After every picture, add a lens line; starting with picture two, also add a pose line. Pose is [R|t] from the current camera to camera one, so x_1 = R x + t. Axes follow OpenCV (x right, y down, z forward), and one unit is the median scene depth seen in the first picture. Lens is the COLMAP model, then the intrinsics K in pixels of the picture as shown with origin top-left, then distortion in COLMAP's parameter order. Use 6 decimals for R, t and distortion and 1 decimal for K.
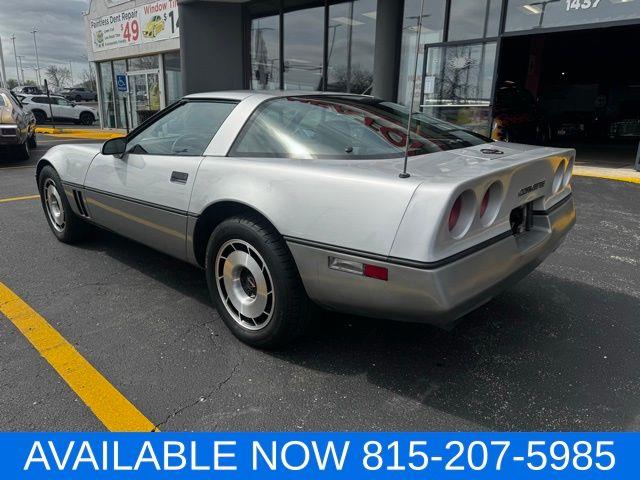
lens RADIAL K [[454.5, 0, 316.9], [0, 454.5, 239.1], [0, 0, 1]] dist [0.012921, -0.016031]
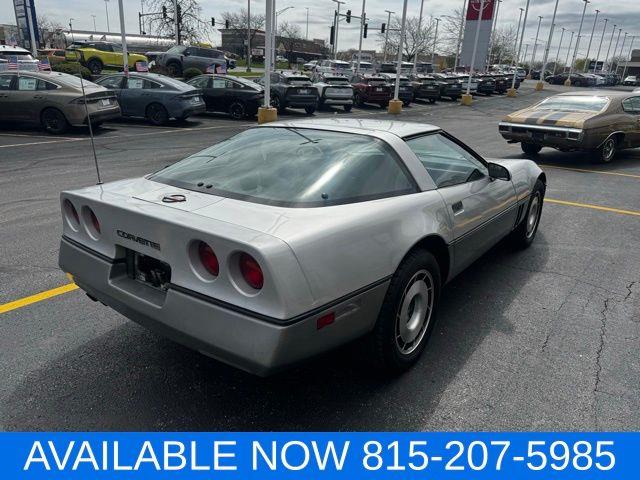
lens RADIAL K [[454.5, 0, 321.1], [0, 454.5, 241.3], [0, 0, 1]] dist [0.012921, -0.016031]
pose [[0.093950, 0.318057, -0.943405, 0.183111], [-0.302146, 0.912012, 0.277384, -0.063765], [0.948621, 0.258986, 0.181784, 0.153102]]
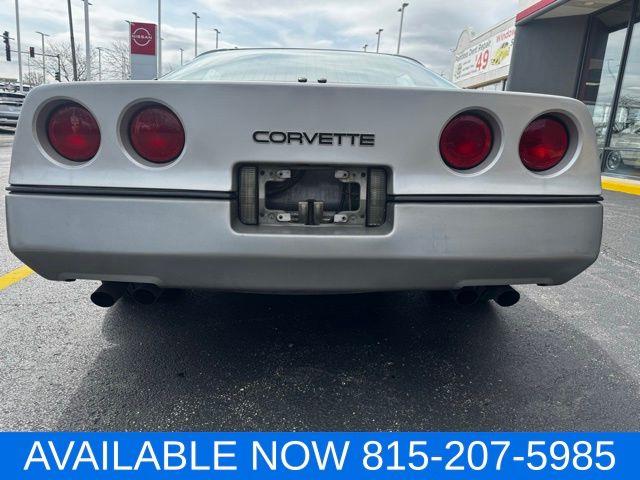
lens RADIAL K [[454.5, 0, 323.9], [0, 454.5, 234.0], [0, 0, 1]] dist [0.012921, -0.016031]
pose [[0.704779, 0.174084, -0.687736, 0.116425], [-0.233404, 0.972355, 0.006941, -0.000320], [0.669932, 0.155629, 0.725928, 0.077357]]
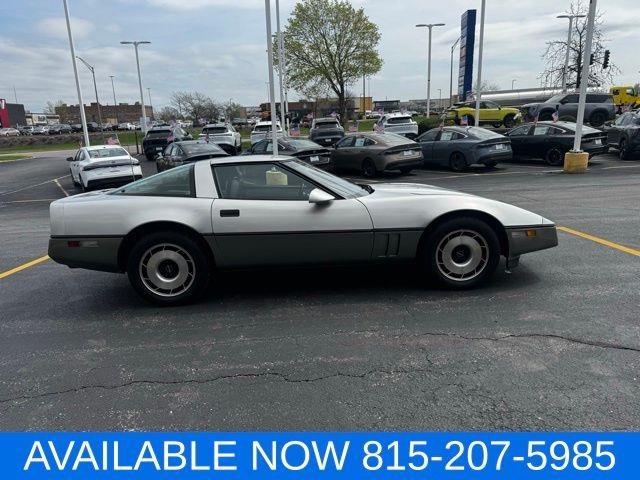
lens RADIAL K [[454.5, 0, 318.3], [0, 454.5, 240.2], [0, 0, 1]] dist [0.012921, -0.016031]
pose [[-0.707433, 0.170402, -0.685932, 0.158365], [-0.163994, 0.904441, 0.393819, -0.132053], [0.687492, 0.391089, -0.611886, 0.409657]]
